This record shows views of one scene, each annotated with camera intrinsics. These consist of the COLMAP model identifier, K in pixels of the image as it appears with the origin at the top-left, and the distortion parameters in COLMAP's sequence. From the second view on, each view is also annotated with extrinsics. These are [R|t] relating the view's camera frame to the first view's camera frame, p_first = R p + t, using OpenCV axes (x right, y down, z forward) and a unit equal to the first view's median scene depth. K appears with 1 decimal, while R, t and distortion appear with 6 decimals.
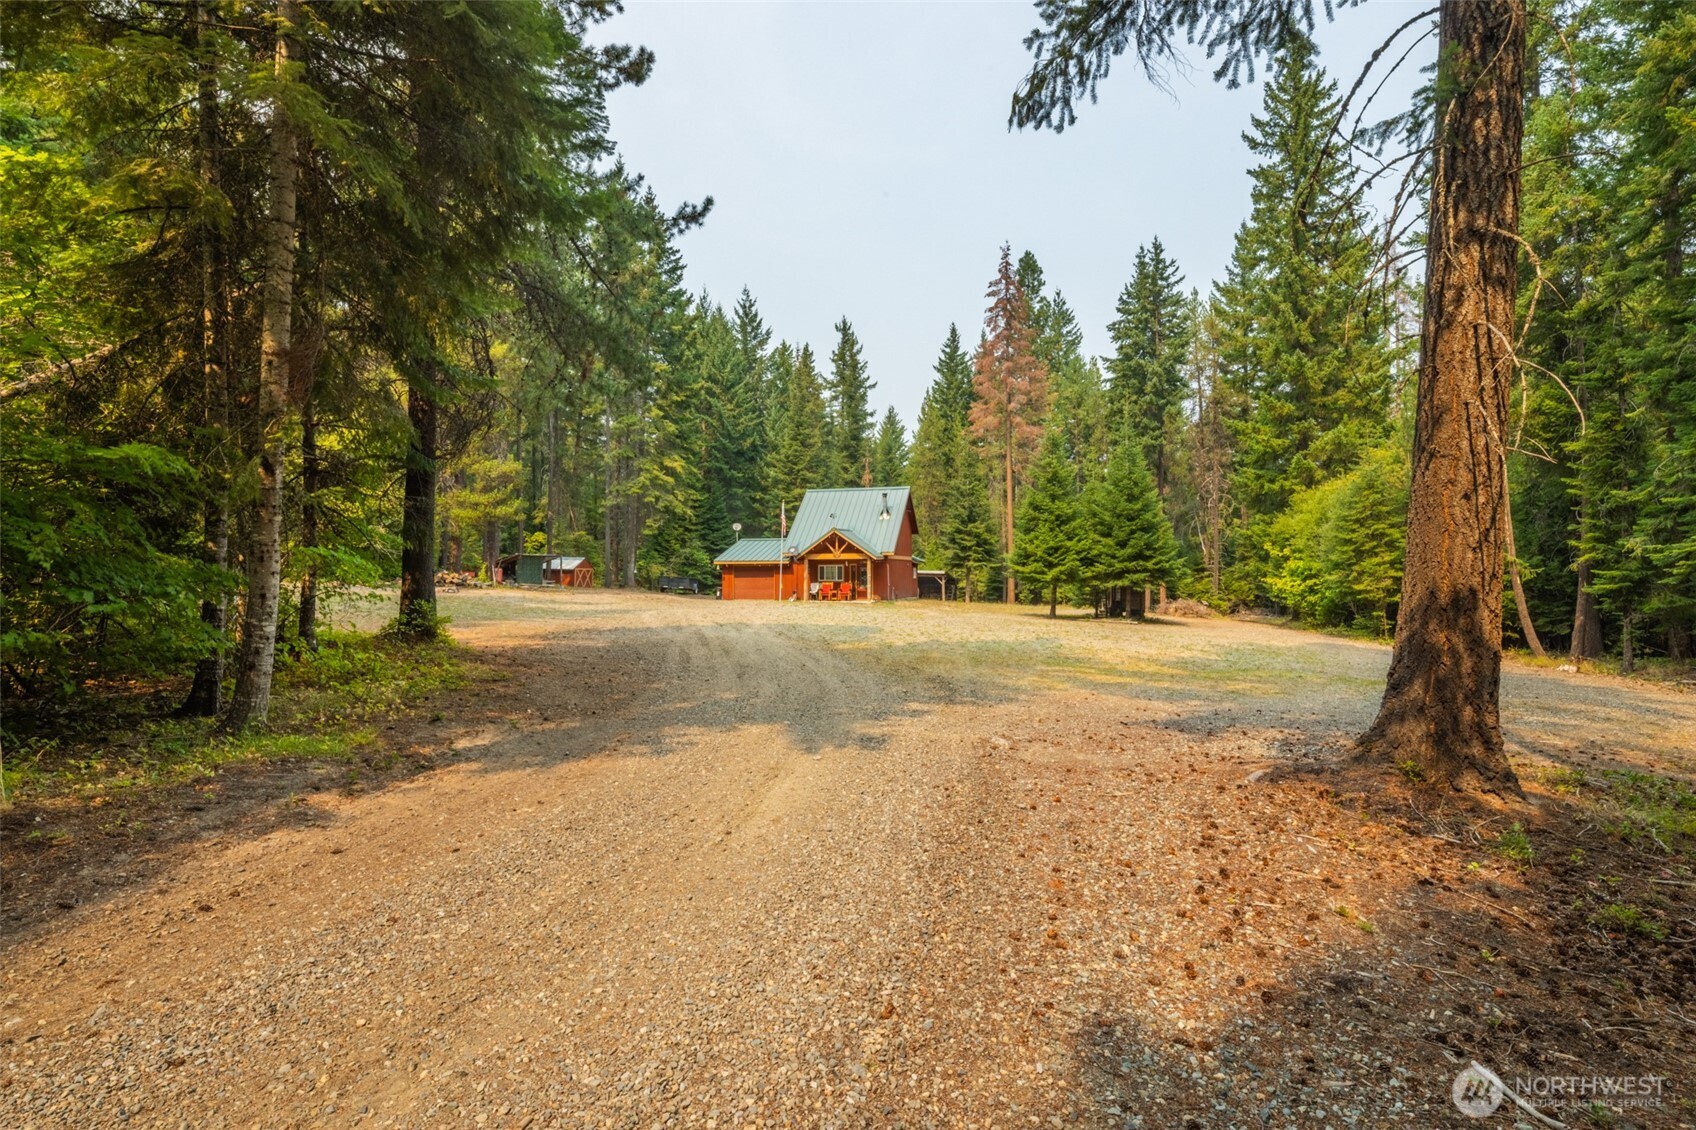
lens RADIAL K [[842.5, 0, 890.8], [0, 842.5, 569.3], [0, 0, 1]] dist [0.002562, 0.000745]
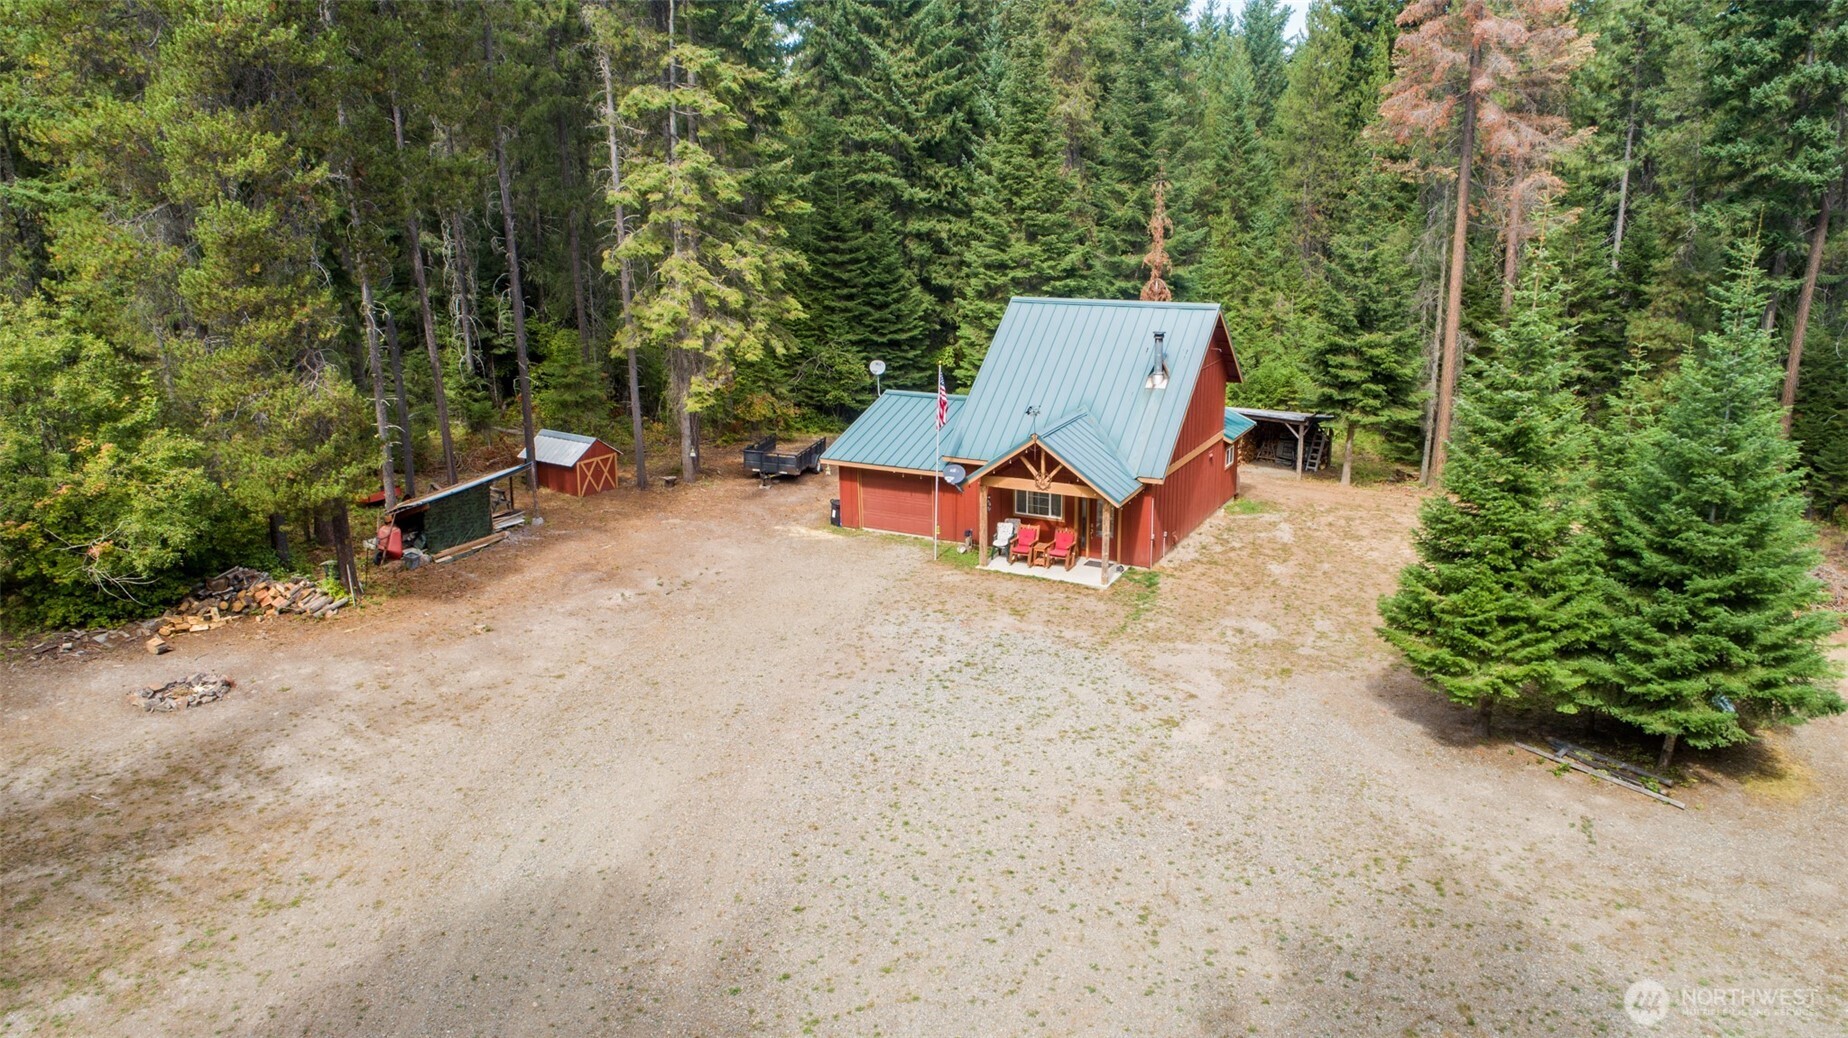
lens RADIAL K [[1235.5, 0, 994.7], [0, 1235.5, 520.3], [0, 0, 1]] dist [0.002300, 0.000561]
pose [[0.971507, 0.069898, -0.226471, 0.064385], [0.003310, 0.951428, 0.307852, -0.193628], [0.236989, -0.299830, 0.924088, 0.291662]]
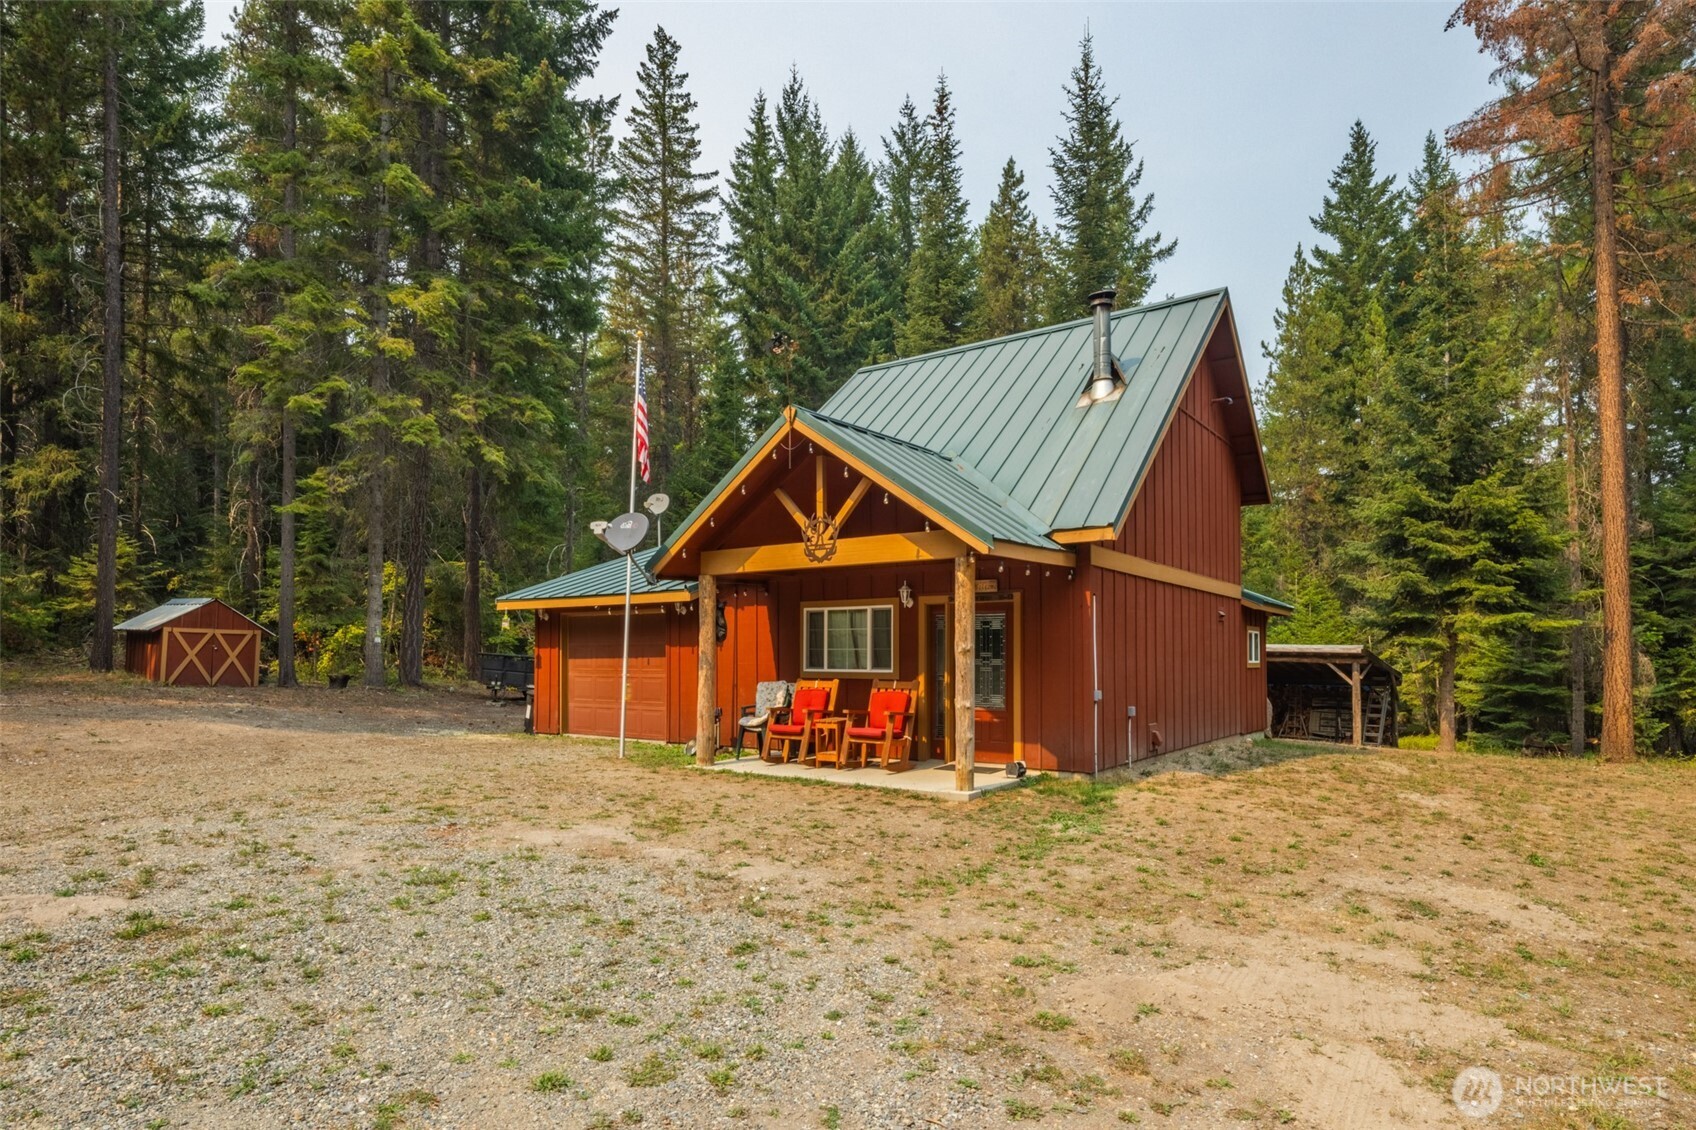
lens RADIAL K [[863.8, 0, 885.1], [0, 863.8, 646.6], [0, 0, 1]] dist [0.002693, 0.000459]
pose [[0.921757, -0.002025, -0.387763, 0.028015], [-0.003883, 0.999888, -0.014452, 0.009223], [0.387748, 0.014827, 0.921646, 0.725018]]
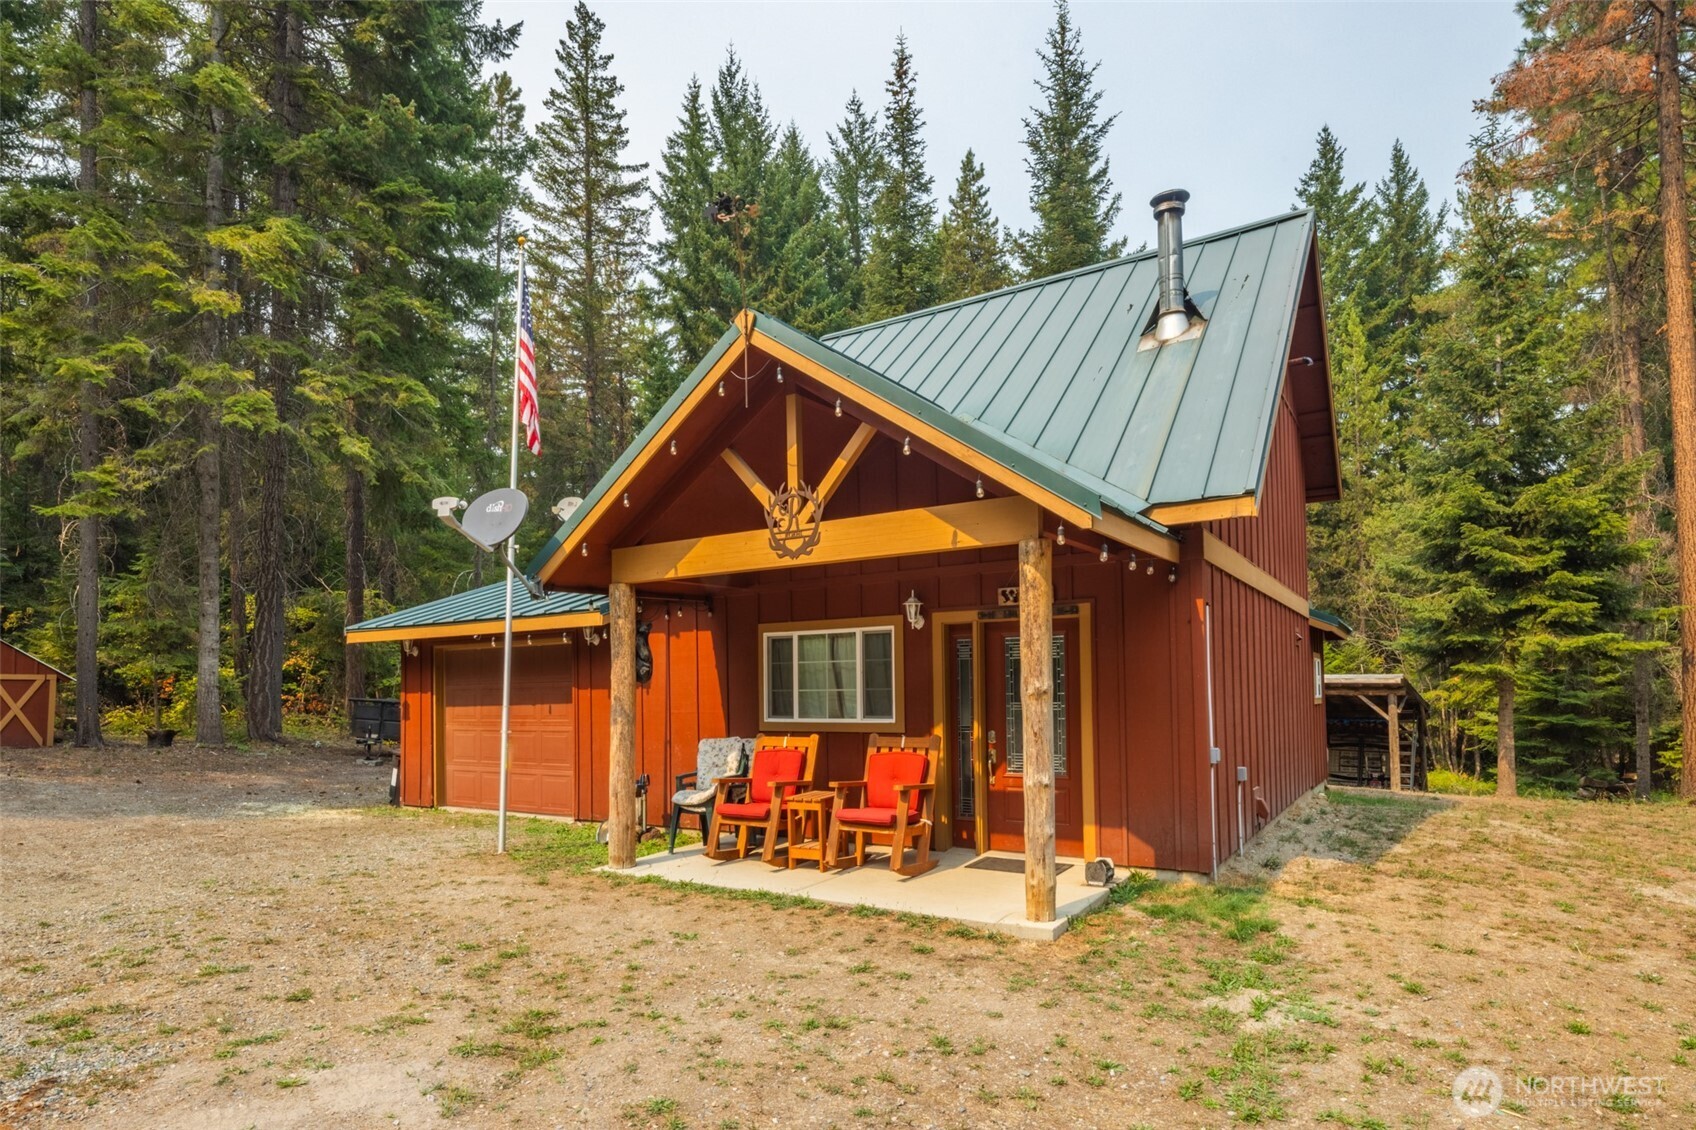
lens RADIAL K [[851.4, 0, 872.3], [0, 851.4, 674.3], [0, 0, 1]] dist [0.001070, 0.000435]
pose [[0.941426, -0.018111, -0.336734, -0.006966], [0.011102, 0.999680, -0.022728, 0.007510], [0.337038, 0.017659, 0.941325, 0.782769]]
